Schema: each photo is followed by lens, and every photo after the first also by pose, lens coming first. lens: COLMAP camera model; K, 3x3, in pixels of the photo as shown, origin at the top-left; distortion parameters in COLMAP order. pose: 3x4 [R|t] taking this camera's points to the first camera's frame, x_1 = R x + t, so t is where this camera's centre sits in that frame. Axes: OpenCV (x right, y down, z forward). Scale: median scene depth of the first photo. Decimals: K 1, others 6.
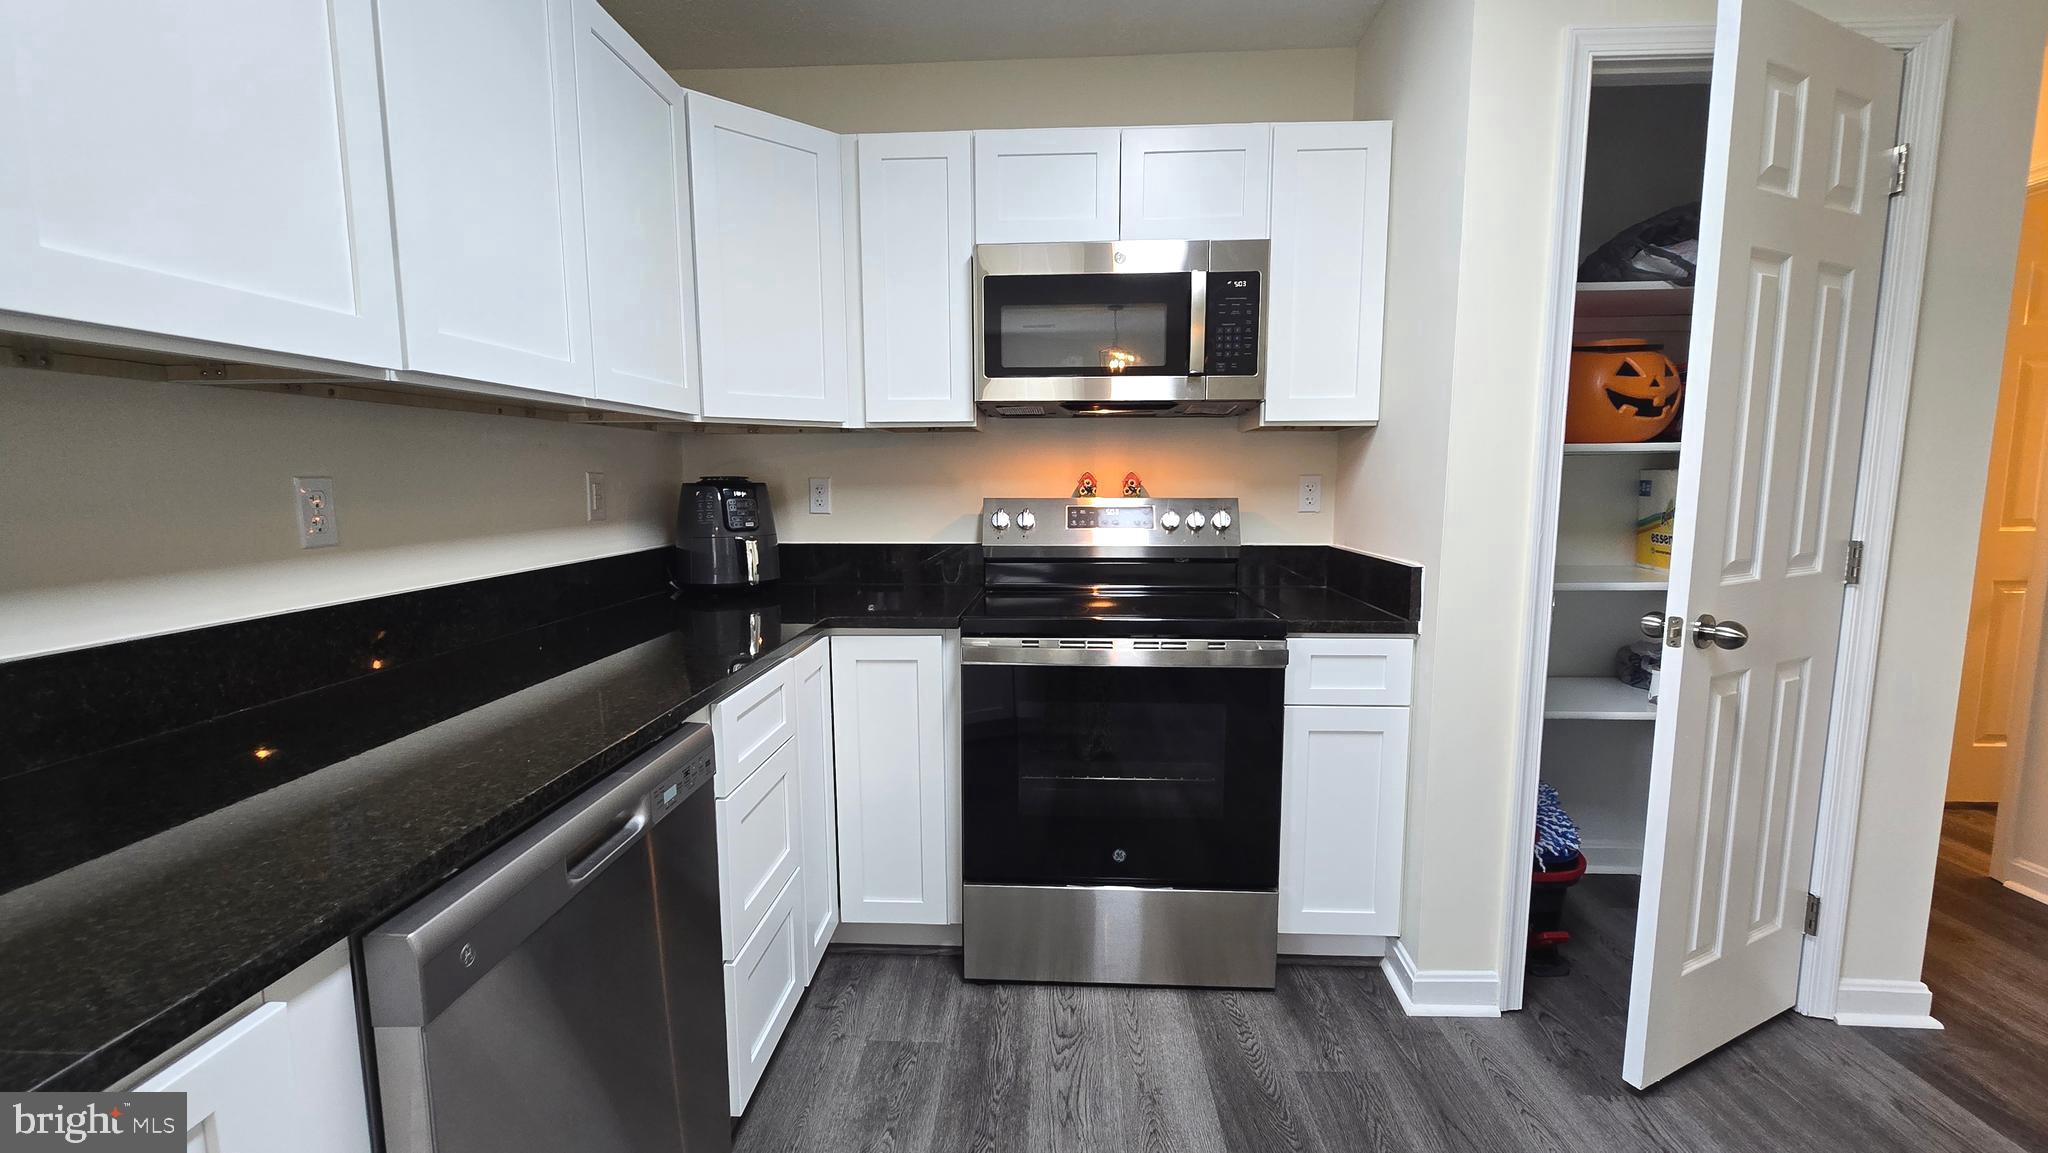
lens RADIAL K [[840.8, 0, 1026.5], [0, 840.8, 559.4], [0, 0, 1]] dist [-0.004511, 0.000771]
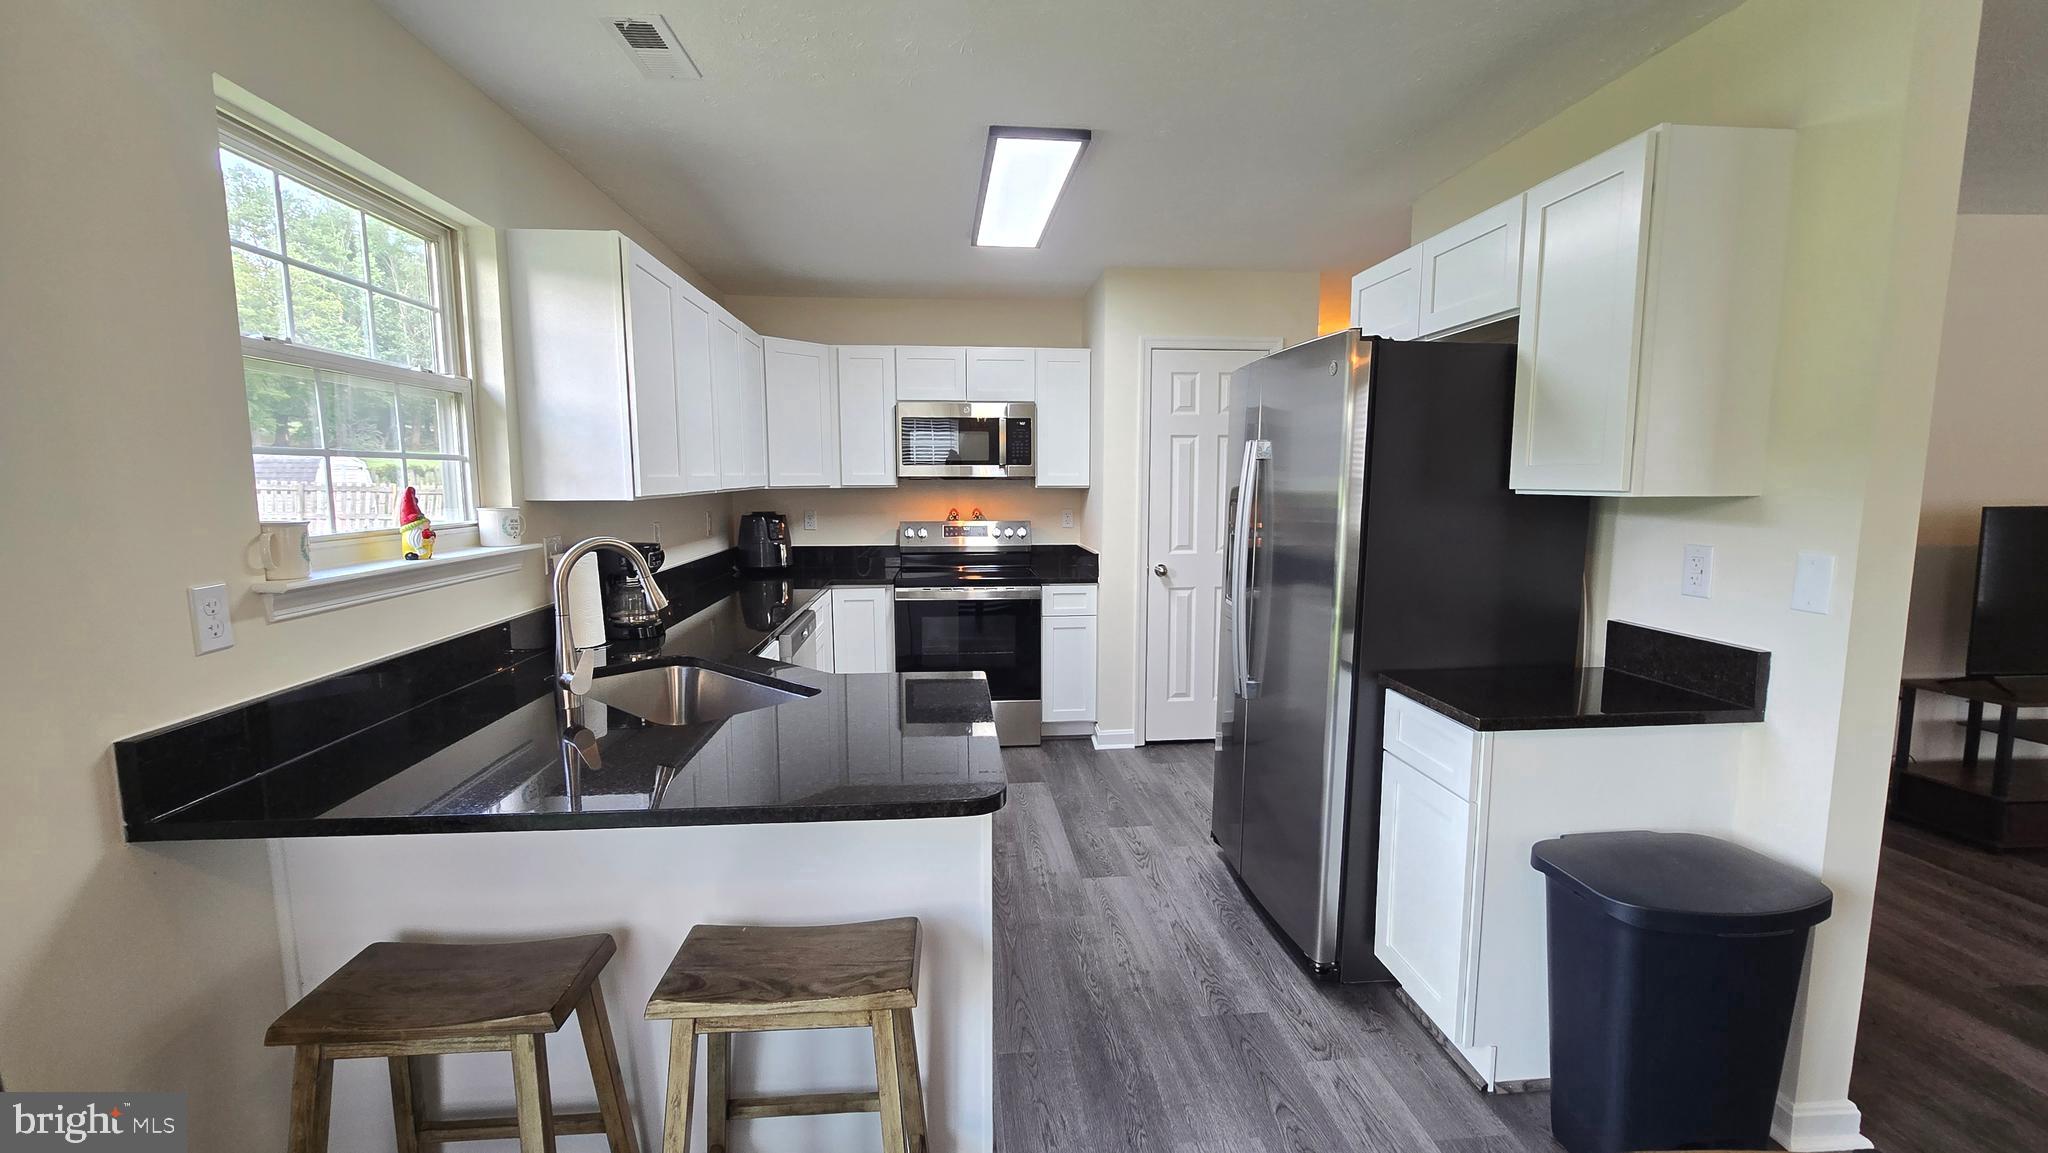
lens RADIAL K [[840.8, 0, 1025.1], [0, 840.8, 579.9], [0, 0, 1]] dist [-0.004511, 0.000771]
pose [[0.991364, -0.014983, 0.130283, -0.024048], [0.012307, 0.999697, 0.021320, 0.026844], [-0.130563, -0.019532, 0.991248, -1.112607]]
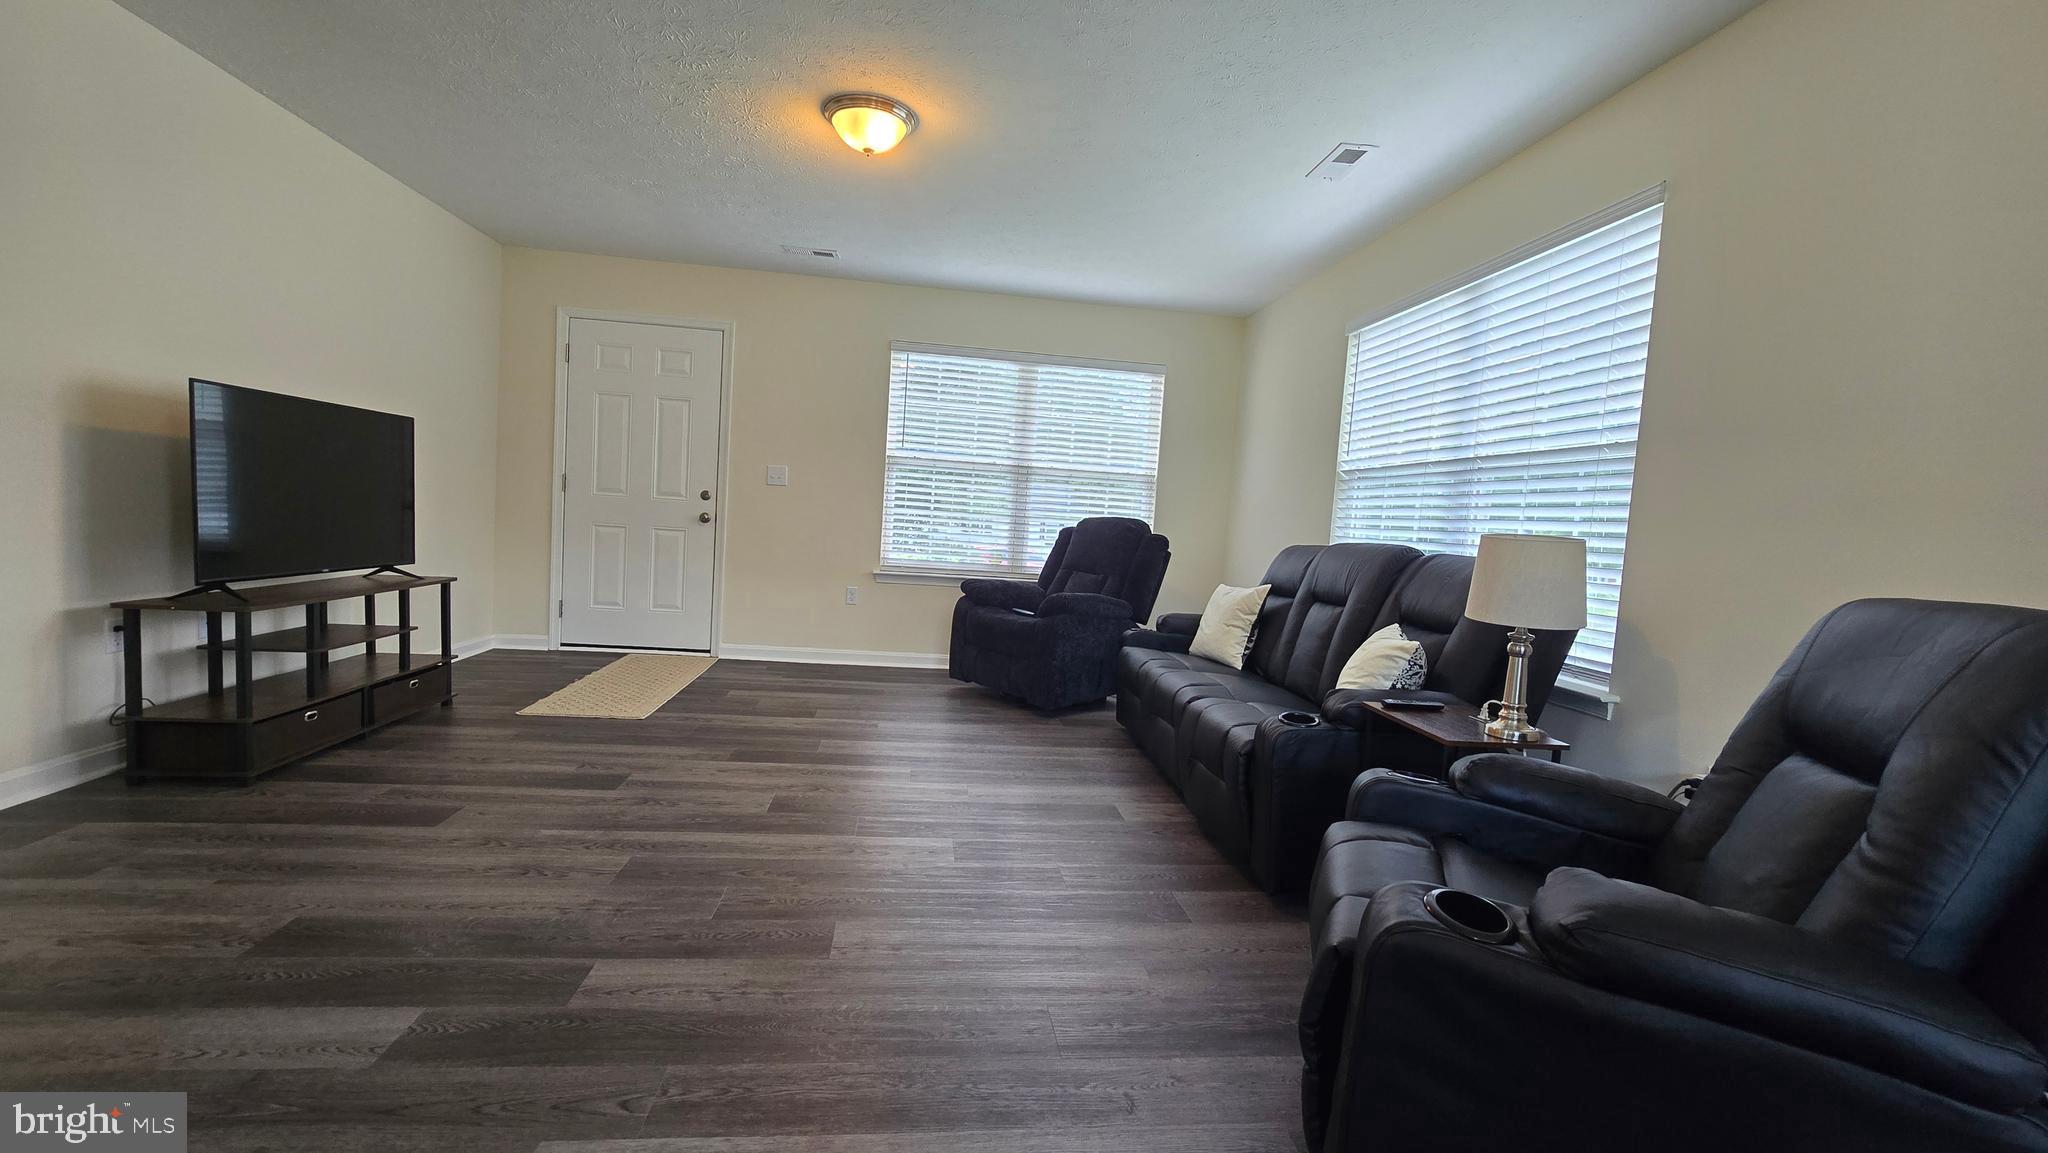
lens RADIAL K [[840.8, 0, 1013.1], [0, 840.8, 577.1], [0, 0, 1]] dist [-0.004511, 0.000771]
pose [[-0.149775, -0.072351, 0.986069, 0.438291], [0.030338, 0.996513, 0.077726, 0.178835], [-0.988255, 0.041557, -0.147058, -0.863162]]
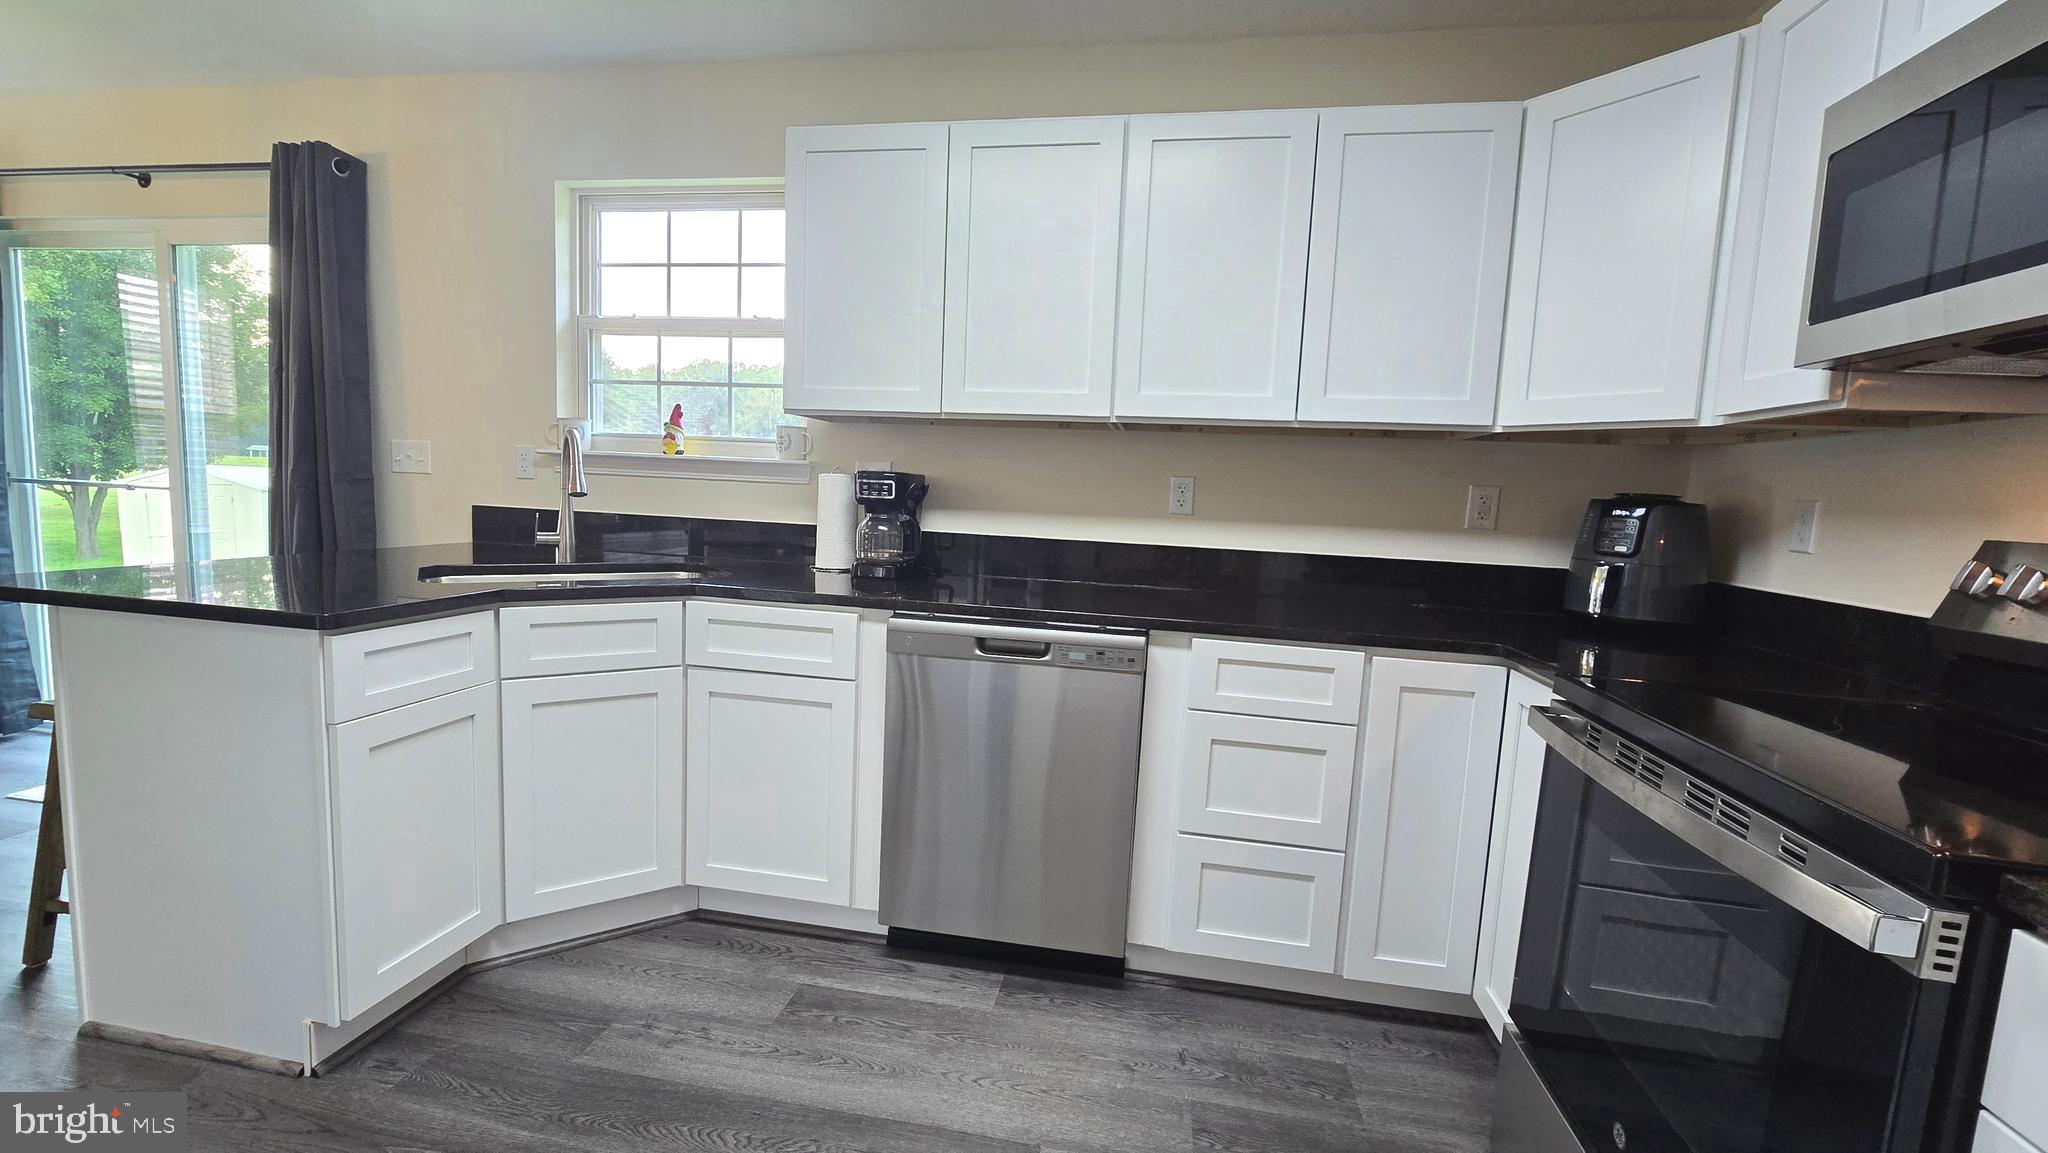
lens RADIAL K [[840.8, 0, 1019.3], [0, 840.8, 574.7], [0, 0, 1]] dist [-0.004511, 0.000771]
pose [[-0.145468, 0.101883, -0.984103, 0.639747], [-0.142720, 0.982119, 0.122774, -0.036527], [0.979015, 0.158311, -0.128326, 0.565615]]
